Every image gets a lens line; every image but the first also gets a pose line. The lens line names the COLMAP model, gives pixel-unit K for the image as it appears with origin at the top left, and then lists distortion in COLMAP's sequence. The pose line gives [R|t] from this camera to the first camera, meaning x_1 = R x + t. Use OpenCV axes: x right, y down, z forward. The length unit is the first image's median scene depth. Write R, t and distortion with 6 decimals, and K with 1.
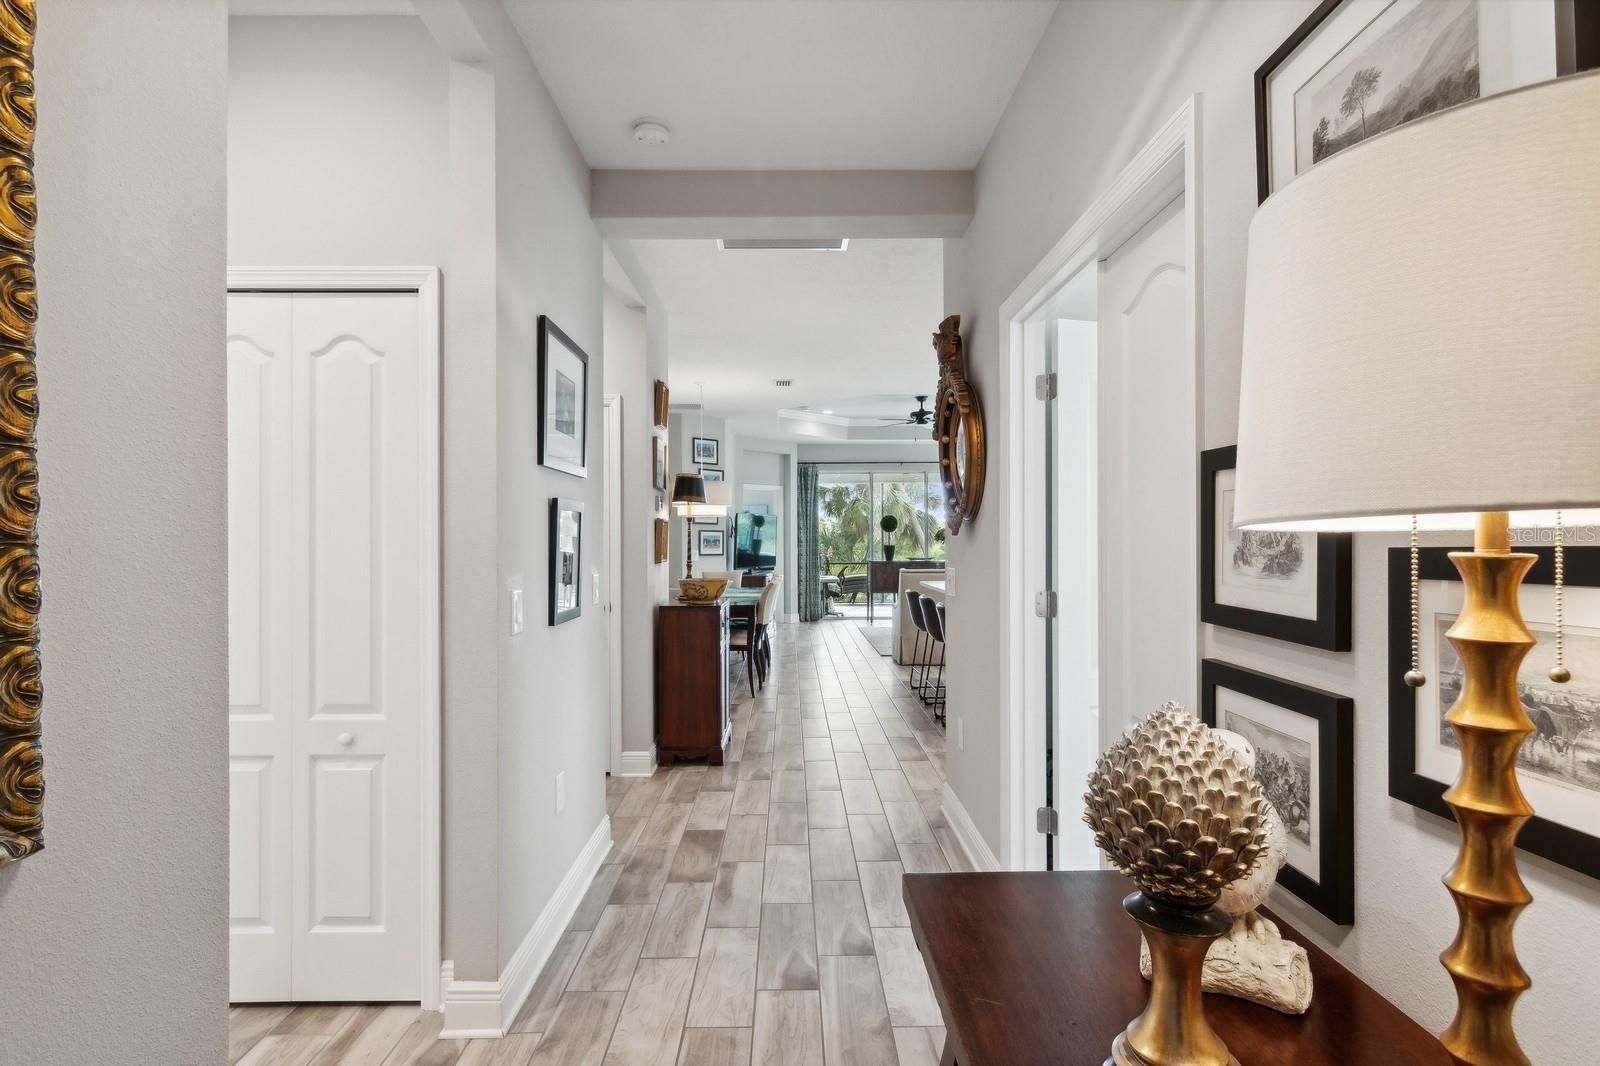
lens RADIAL K [[810.2, 0, 800.0], [0, 810.2, 533.0], [0, 0, 1]] dist [0.003260, 0.000829]
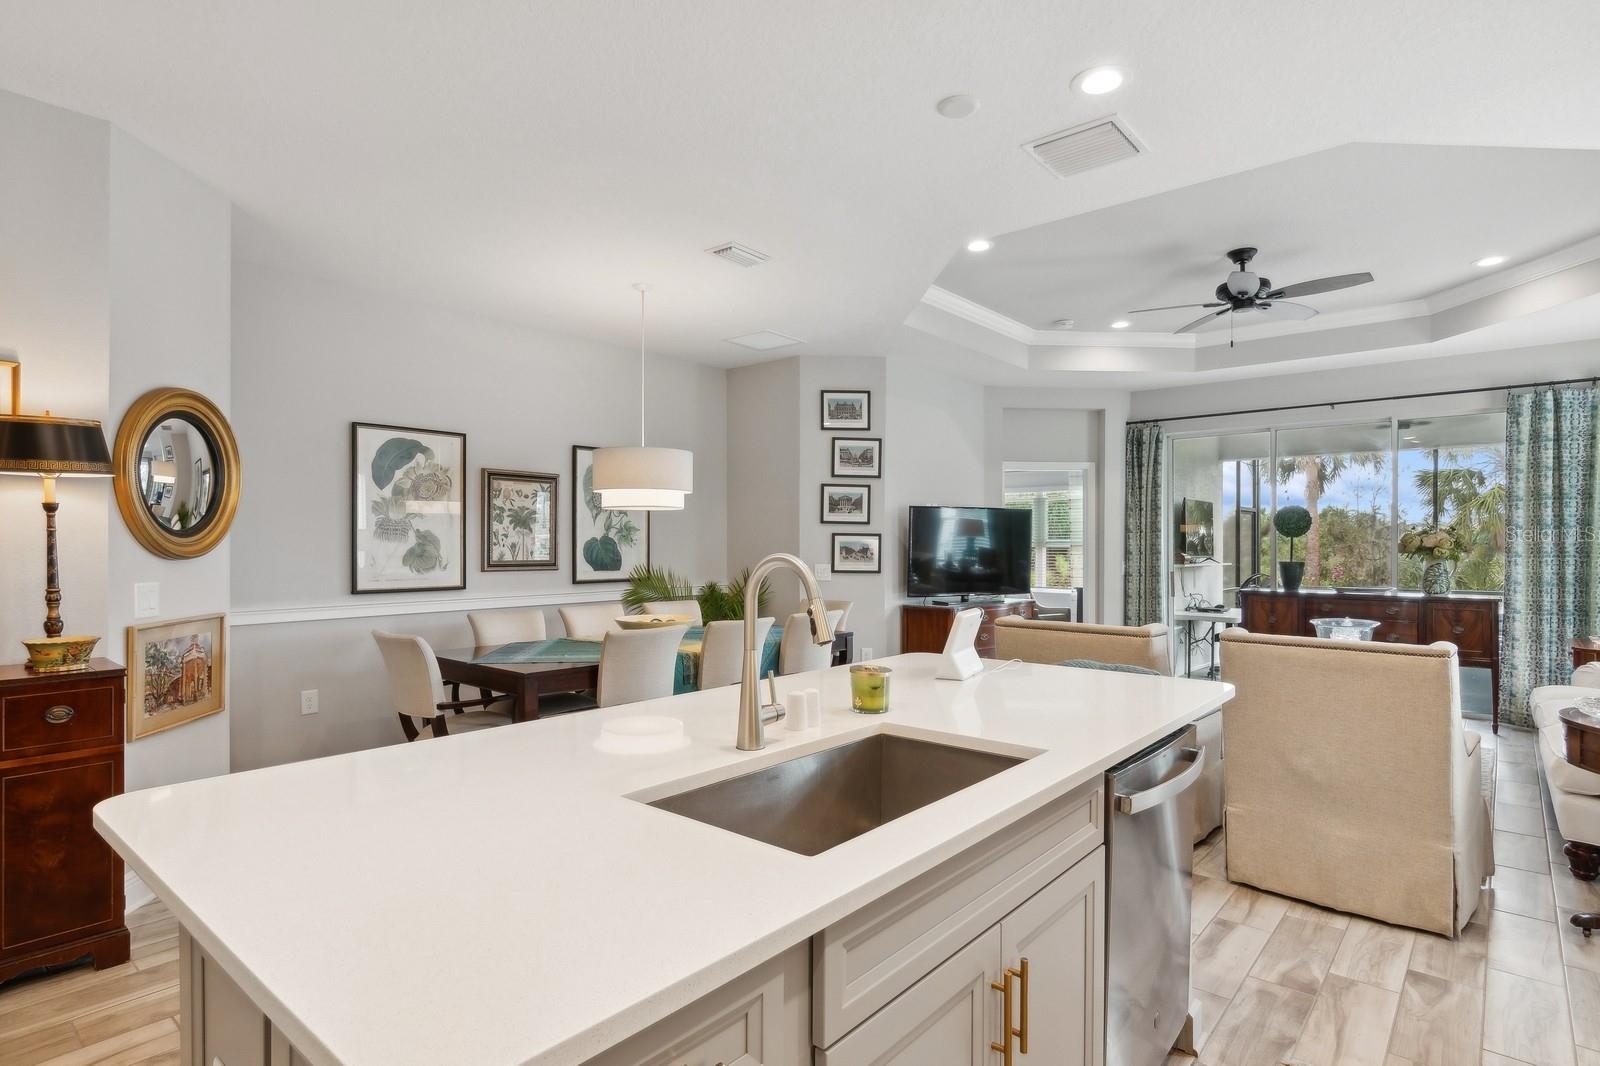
lens RADIAL K [[828.5, 0, 801.7], [0, 828.5, 540.9], [0, 0, 1]] dist [0.000227, 0.000103]
pose [[0.750816, 0.002039, -0.660508, 0.224879], [-0.001429, 0.999998, 0.001463, 0.001061], [0.660509, -0.000154, 0.750818, 0.376368]]
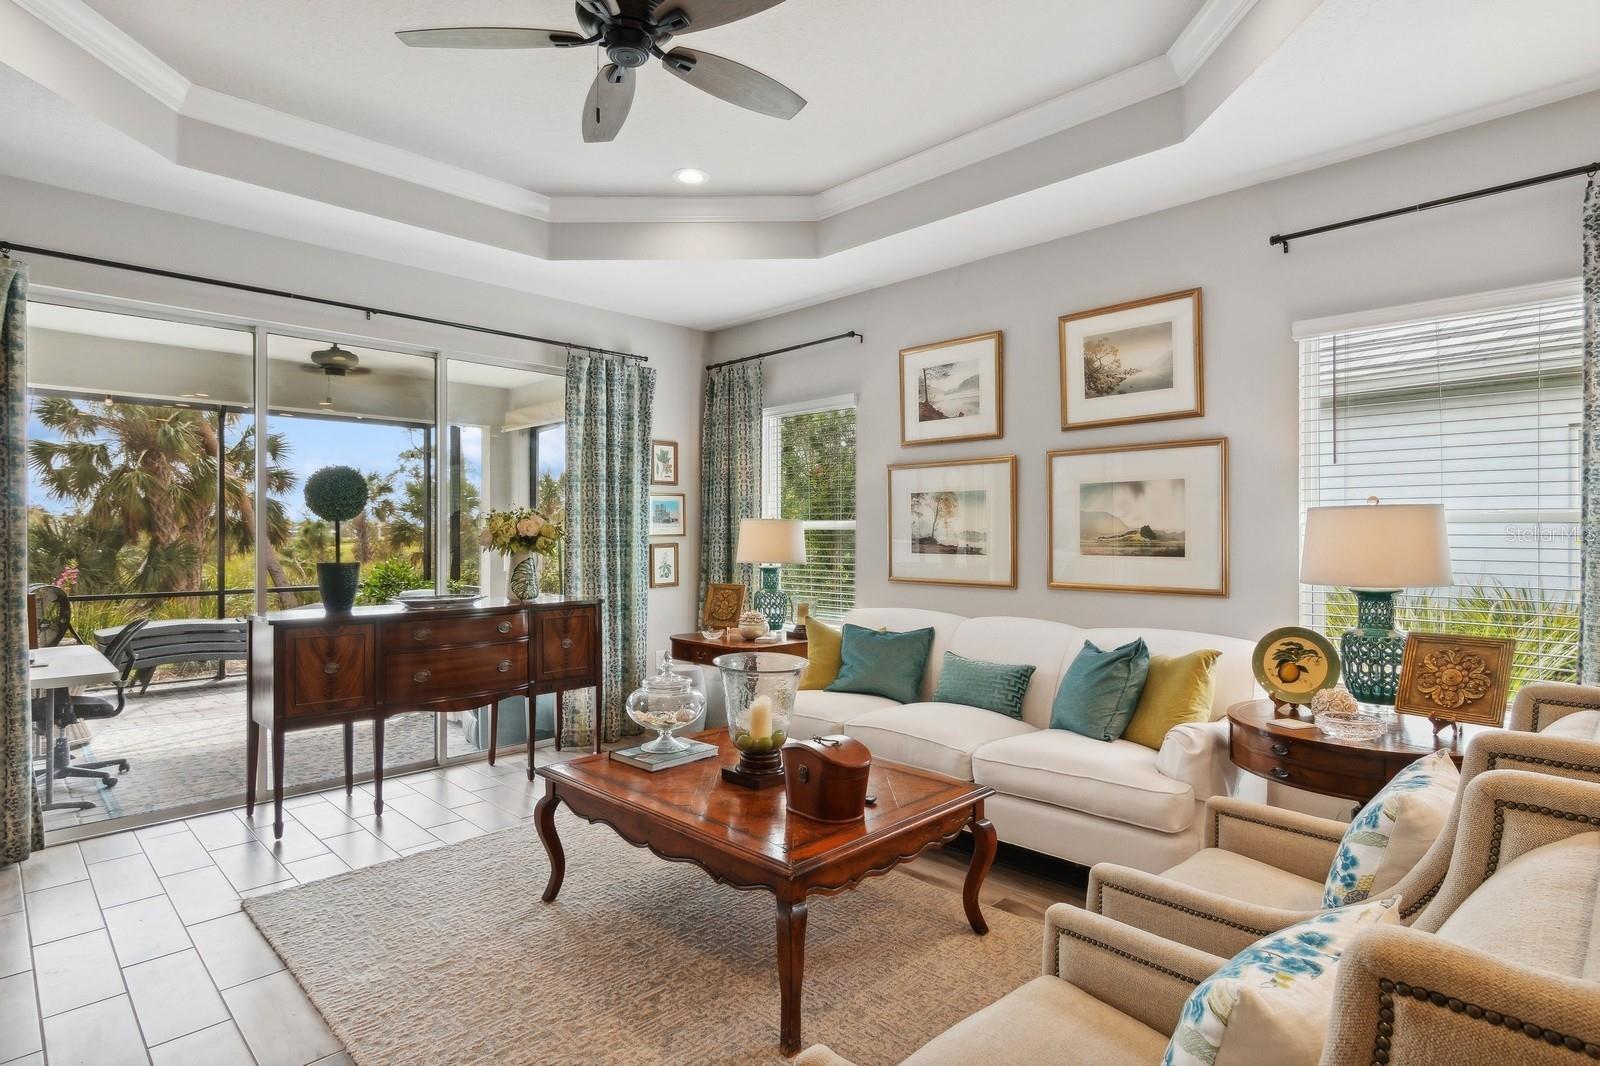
lens RADIAL K [[816.0, 0, 800.1], [0, 816.0, 534.9], [0, 0, 1]] dist [-0.003187, 0.000087]
pose [[0.713300, 0.001360, 0.700858, 0.018028], [-0.004354, 0.999987, 0.002491, 0.002768], [-0.700845, -0.004828, 0.713297, 0.646647]]
